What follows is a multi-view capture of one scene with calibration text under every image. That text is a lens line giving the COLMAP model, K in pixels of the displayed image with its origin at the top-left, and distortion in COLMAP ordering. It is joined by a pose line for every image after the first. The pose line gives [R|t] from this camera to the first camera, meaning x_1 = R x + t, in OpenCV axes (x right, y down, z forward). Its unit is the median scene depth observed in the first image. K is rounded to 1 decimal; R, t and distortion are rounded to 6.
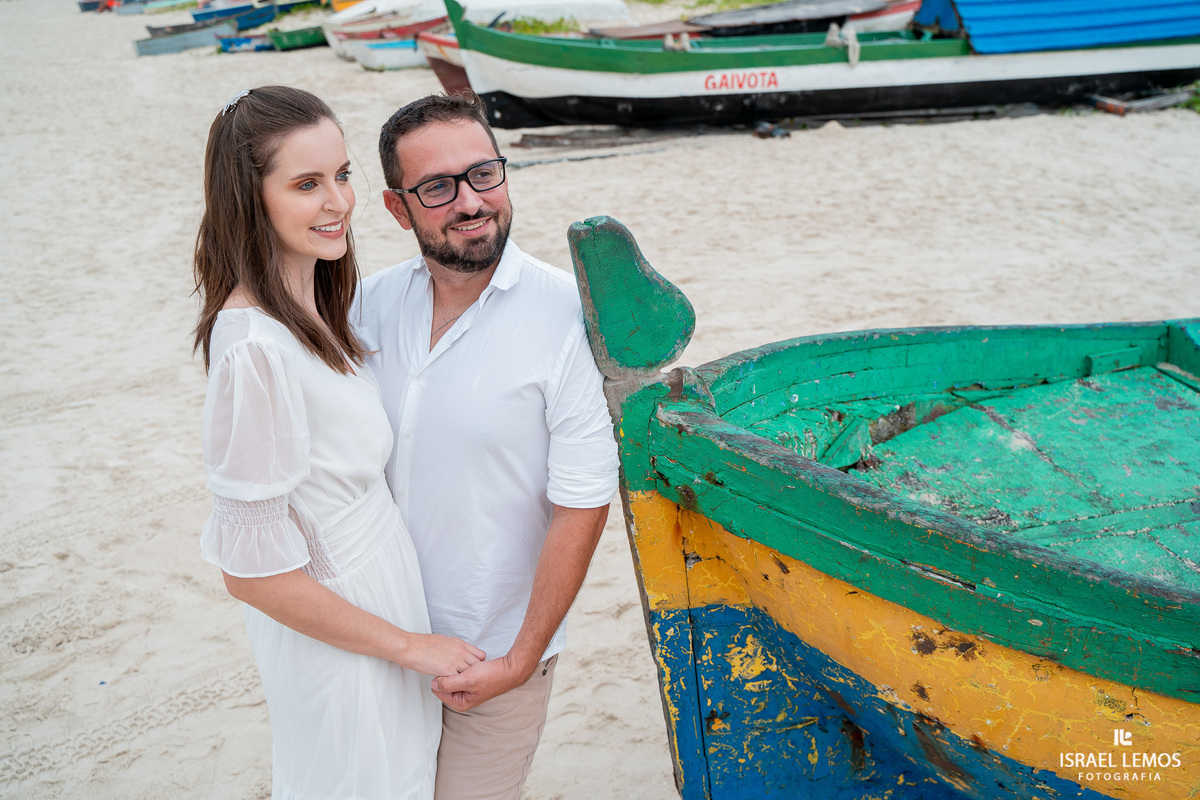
lens RADIAL K [[1175.2, 0, 602.1], [0, 1175.2, 399.6], [0, 0, 1]] dist [-0.019612, 0.000000]
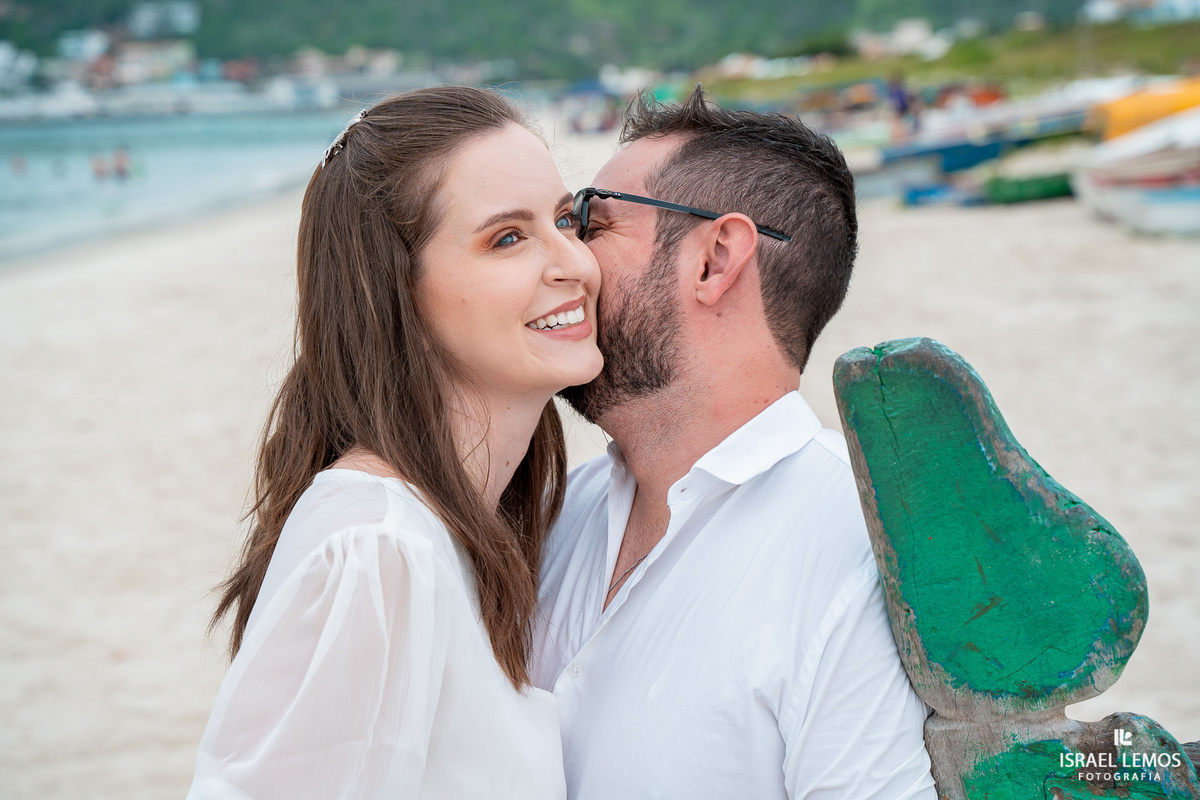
lens RADIAL K [[2007.6, 0, 601.8], [0, 2007.6, 402.1], [0, 0, 1]] dist [0.204612, 0.000000]
pose [[0.891481, 0.059366, -0.449152, 0.196466], [-0.147701, 0.975298, -0.164251, 0.010086], [0.428306, 0.212767, 0.878228, 0.224384]]
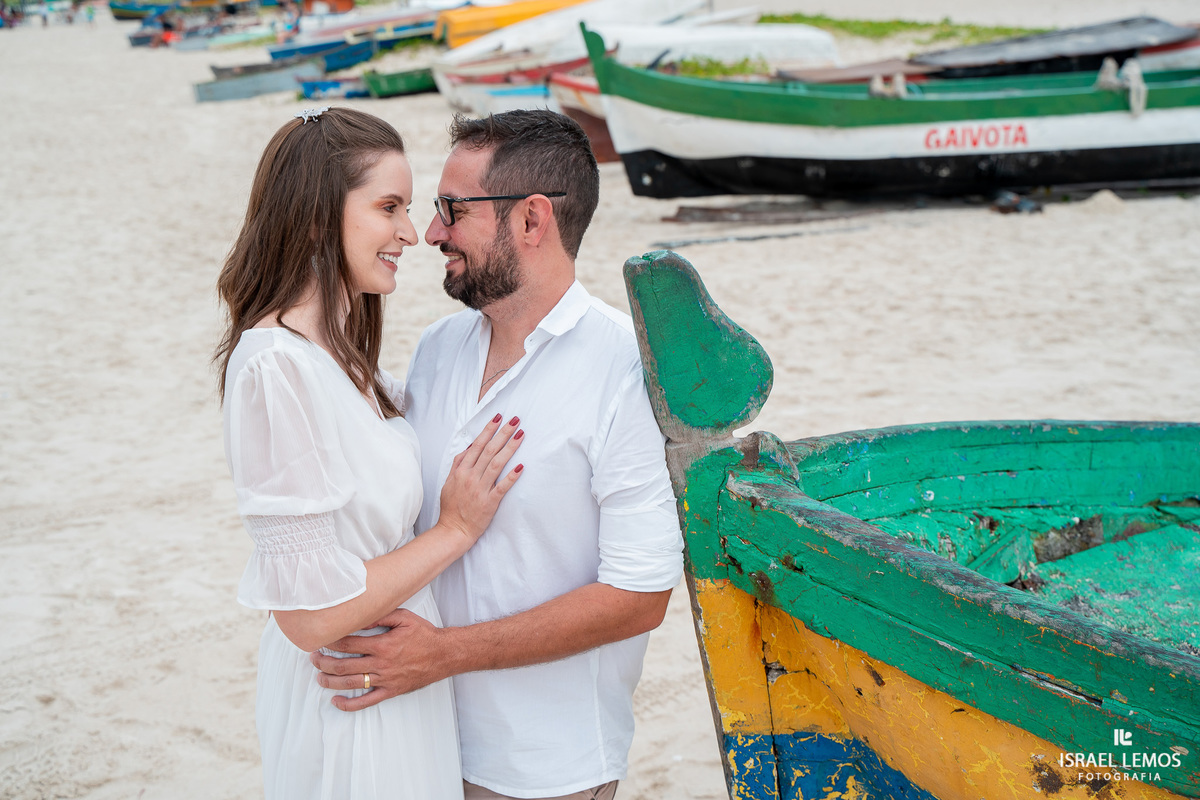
lens RADIAL K [[1620.3, 0, 593.8], [0, 1620.3, 393.5], [0, 0, 1]] dist [0.103183, 0.000000]
pose [[0.991483, 0.027273, -0.127349, 0.086331], [-0.041427, 0.993084, -0.109851, 0.069910], [0.123473, 0.114191, 0.985756, -0.156310]]
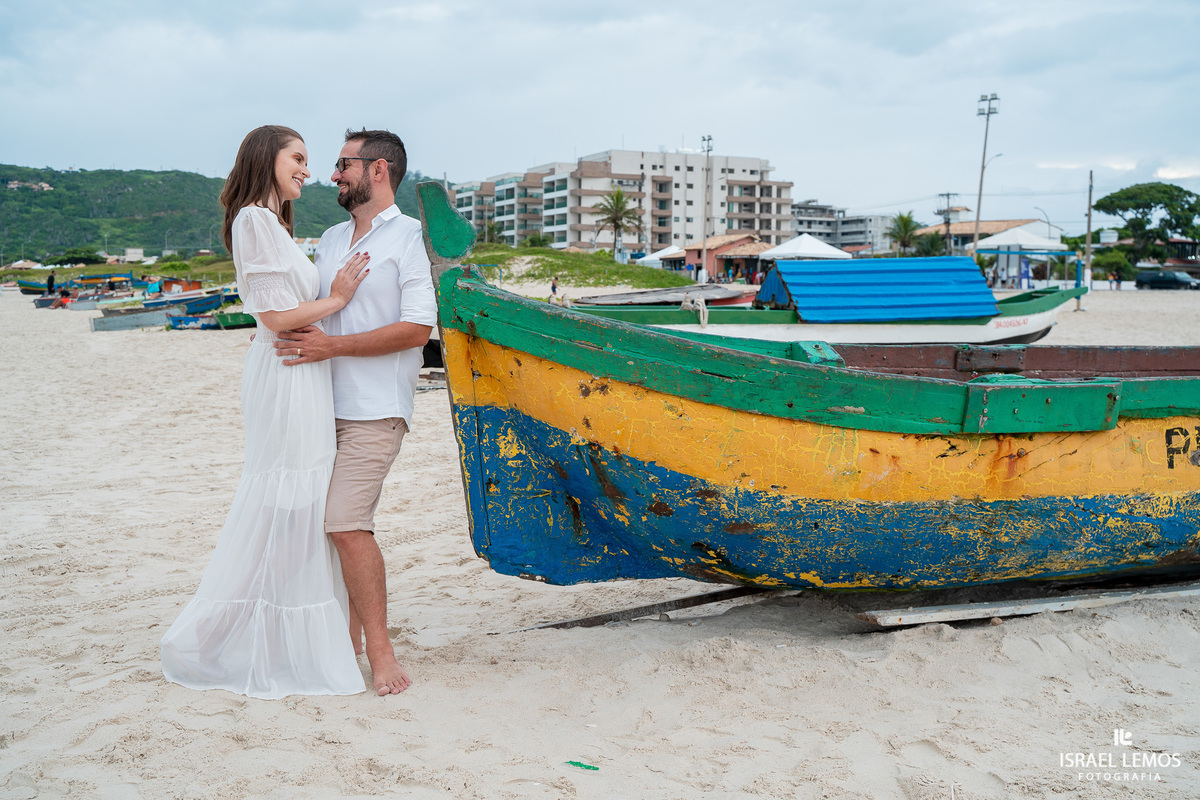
lens RADIAL K [[1143.9, 0, 601.8], [0, 1143.9, 394.8], [0, 0, 1]] dist [-0.034301, 0.000000]
pose [[0.997003, 0.032247, 0.070326, 0.142055], [-0.012162, 0.963018, -0.269164, 0.627912], [-0.076405, 0.267502, 0.960523, -0.736969]]
